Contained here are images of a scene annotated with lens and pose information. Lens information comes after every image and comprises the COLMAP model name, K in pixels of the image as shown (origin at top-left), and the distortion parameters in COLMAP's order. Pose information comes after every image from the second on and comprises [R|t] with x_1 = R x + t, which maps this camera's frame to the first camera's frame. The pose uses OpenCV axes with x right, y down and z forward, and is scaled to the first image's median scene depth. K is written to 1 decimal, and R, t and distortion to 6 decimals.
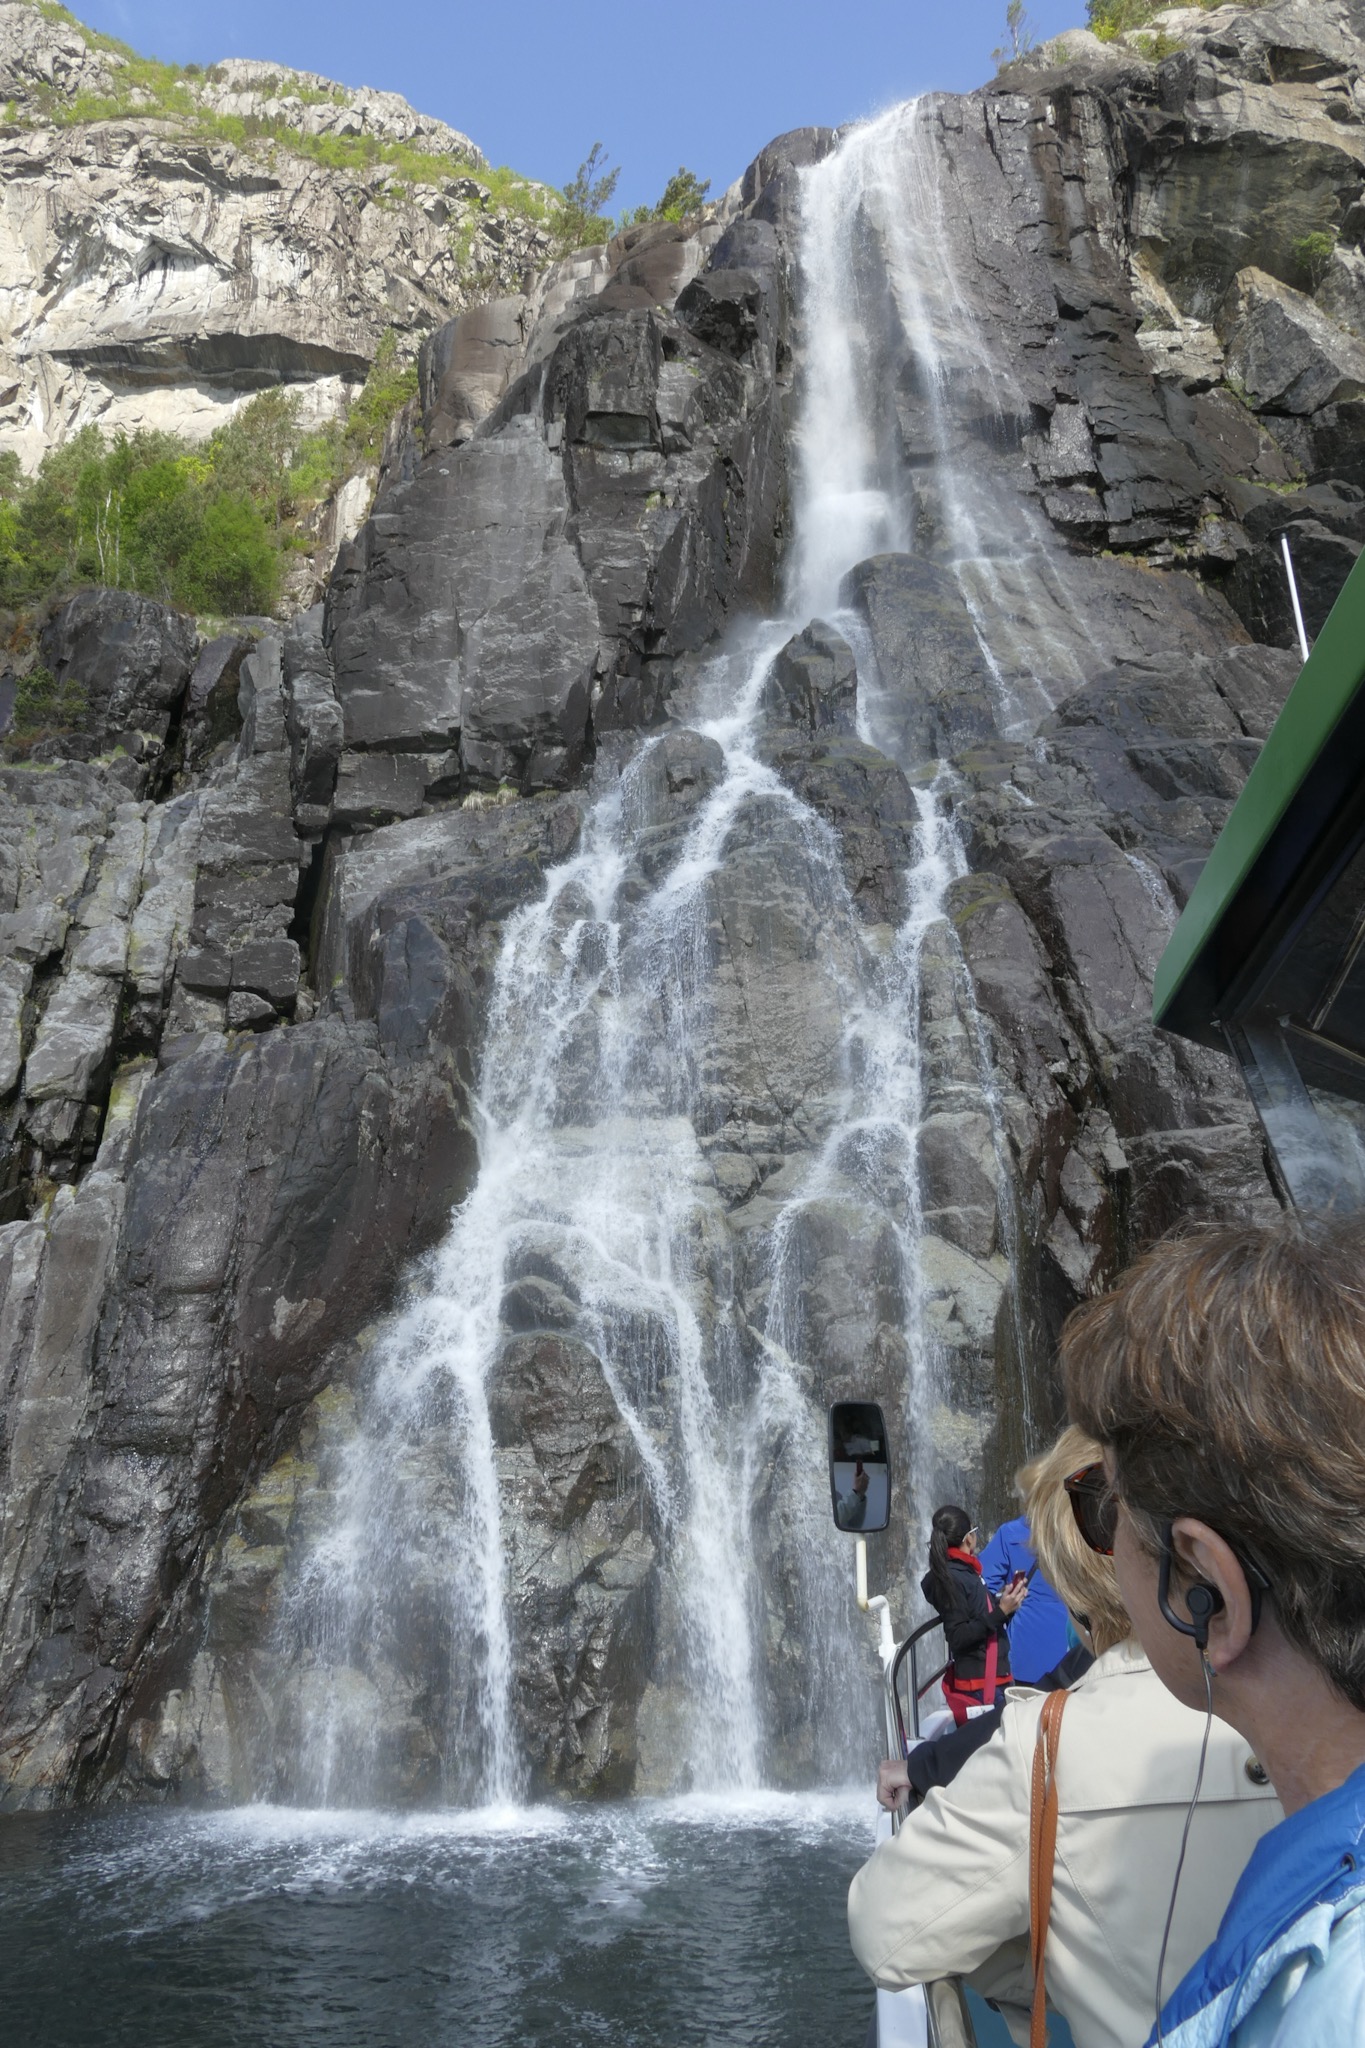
lens RADIAL K [[1449.4, 0, 682.5], [0, 1449.4, 1024.0], [0, 0, 1]] dist [-0.022750, 0.009256]
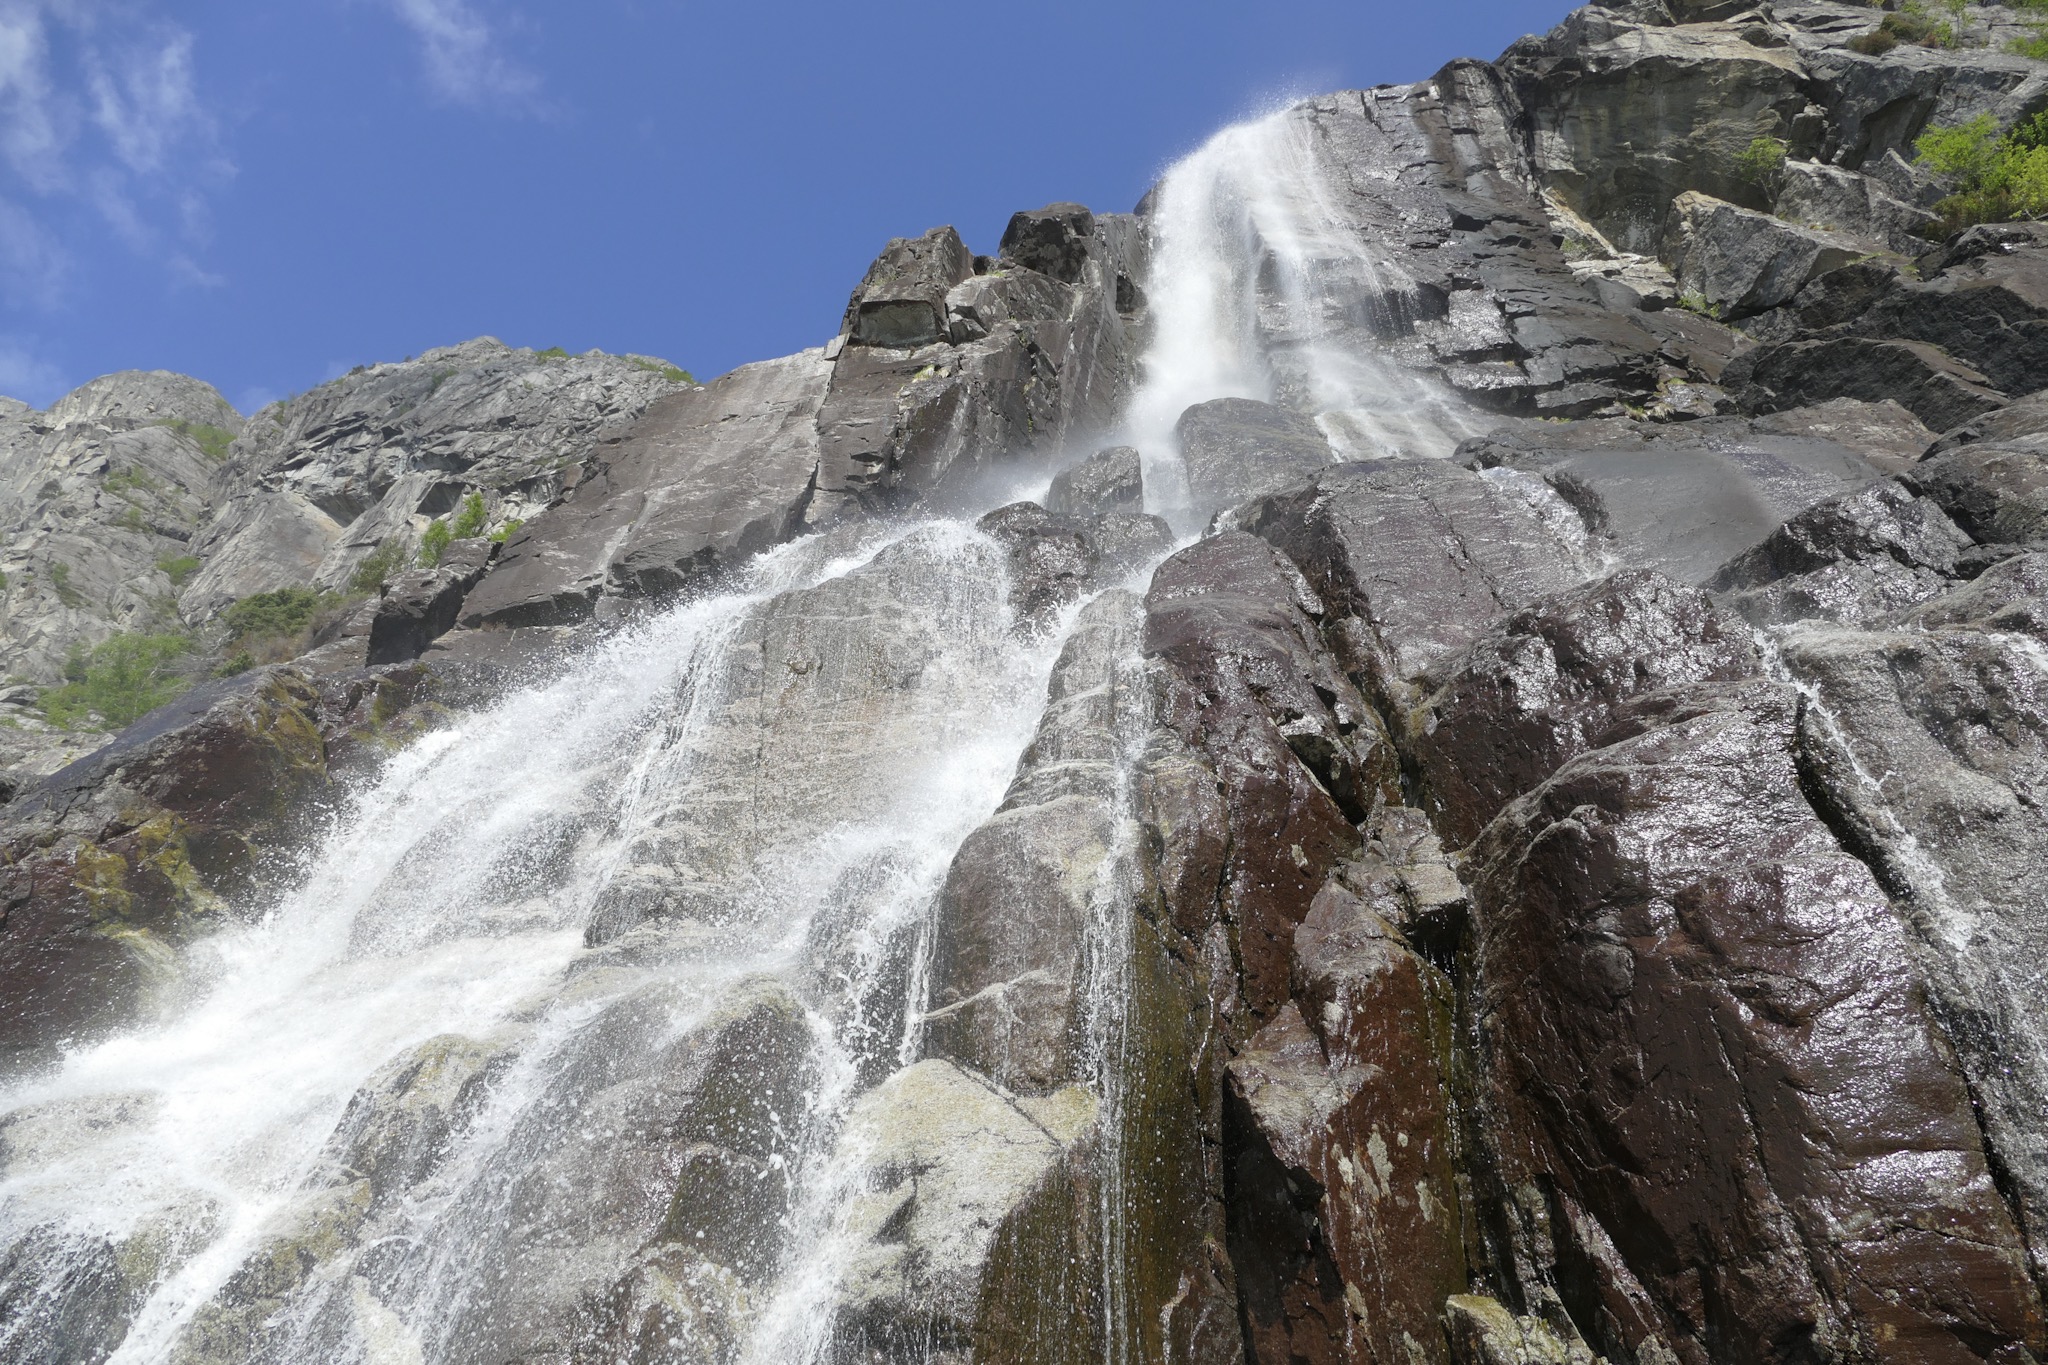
lens RADIAL K [[1449.4, 0, 1024.0], [0, 1449.4, 682.5], [0, 0, 1]] dist [-0.022750, 0.009256]
pose [[0.986109, -0.073319, -0.149043, 0.112861], [0.010295, 0.922557, -0.385723, 0.087206], [0.165782, 0.378830, 0.910497, 0.267210]]
